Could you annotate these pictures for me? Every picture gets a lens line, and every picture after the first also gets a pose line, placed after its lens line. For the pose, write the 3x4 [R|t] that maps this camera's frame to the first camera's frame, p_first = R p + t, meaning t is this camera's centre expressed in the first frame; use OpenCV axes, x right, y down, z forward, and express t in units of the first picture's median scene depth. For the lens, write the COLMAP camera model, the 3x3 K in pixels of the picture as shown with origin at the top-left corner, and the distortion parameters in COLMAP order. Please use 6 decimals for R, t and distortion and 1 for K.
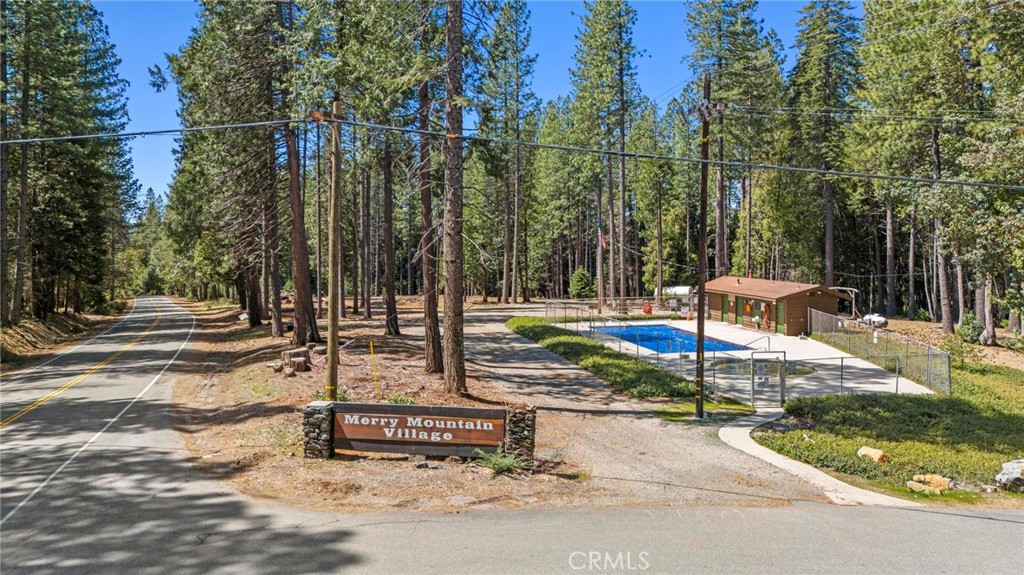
lens RADIAL K [[714.5, 0, 512.0], [0, 714.5, 287.5], [0, 0, 1]] dist [0.091960, 0.000632]
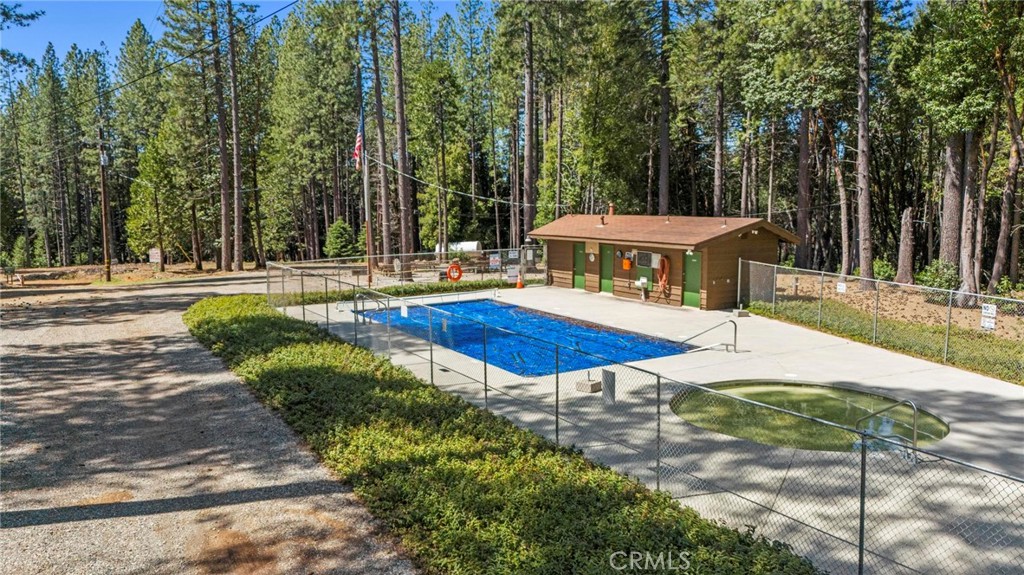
lens RADIAL K [[764.2, 0, 512.0], [0, 764.2, 287.5], [0, 0, 1]] dist [0.003266, 0.000323]
pose [[0.951227, -0.044622, 0.305249, 0.027494], [0.029137, 0.998056, 0.055098, 0.005925], [-0.307114, -0.043517, 0.950677, 0.245353]]
